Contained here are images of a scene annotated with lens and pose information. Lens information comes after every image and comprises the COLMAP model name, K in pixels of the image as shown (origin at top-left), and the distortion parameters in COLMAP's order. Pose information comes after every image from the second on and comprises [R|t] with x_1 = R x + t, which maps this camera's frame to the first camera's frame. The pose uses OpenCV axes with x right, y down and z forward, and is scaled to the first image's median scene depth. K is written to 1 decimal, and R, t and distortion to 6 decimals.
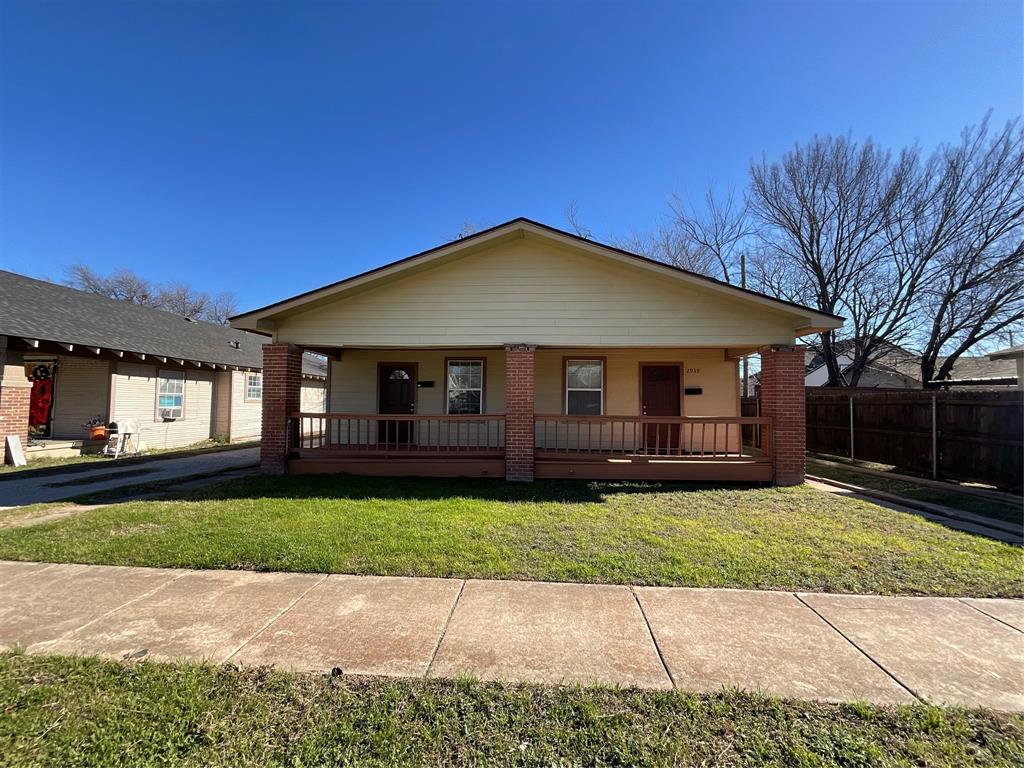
lens RADIAL K [[411.4, 0, 514.3], [0, 411.4, 388.2], [0, 0, 1]] dist [0.001891, -0.000905]
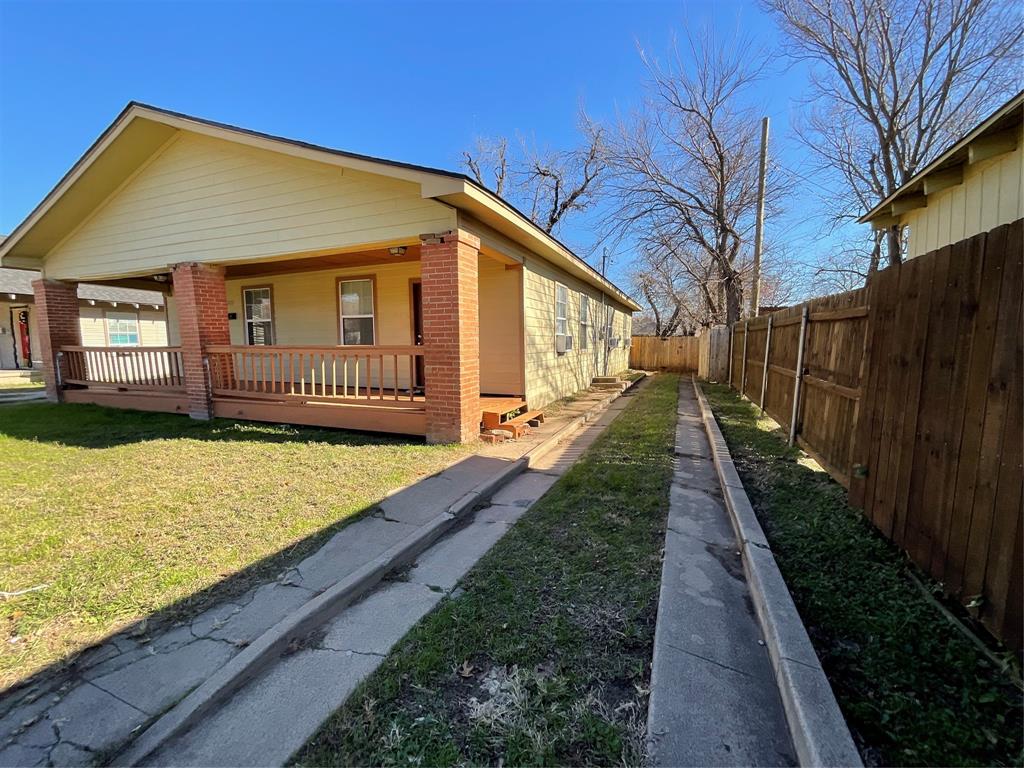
lens RADIAL K [[411.4, 0, 517.1], [0, 411.4, 389.9], [0, 0, 1]] dist [0.001891, -0.000905]
pose [[0.948985, 0.024556, -0.314365, 0.873943], [0.024186, 0.988358, 0.150214, 0.038582], [0.314394, -0.150154, 0.937342, 0.342029]]
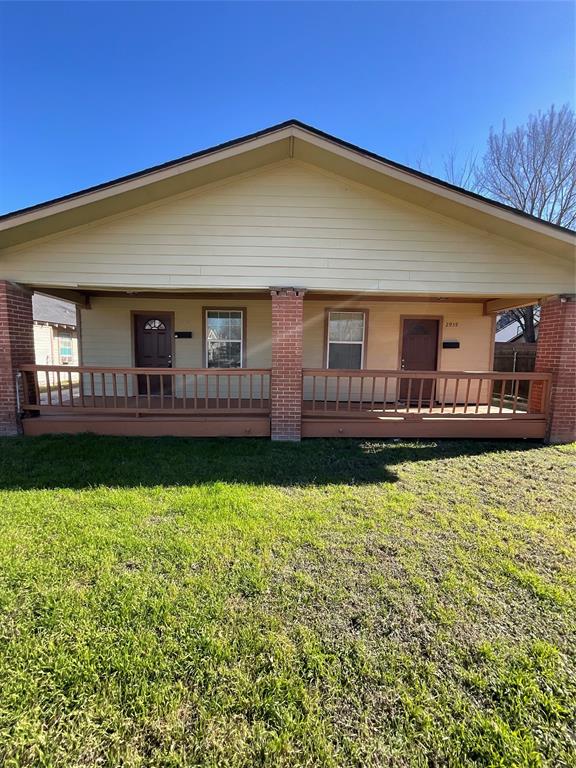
lens RADIAL K [[308.5, 0, 287.4], [0, 308.5, 387.8], [0, 0, 1]] dist [0.001891, -0.000905]
pose [[0.996877, -0.000535, 0.078963, -0.035003], [-0.010874, 0.989520, 0.143985, 0.007266], [-0.078212, -0.144394, 0.986425, 0.299299]]
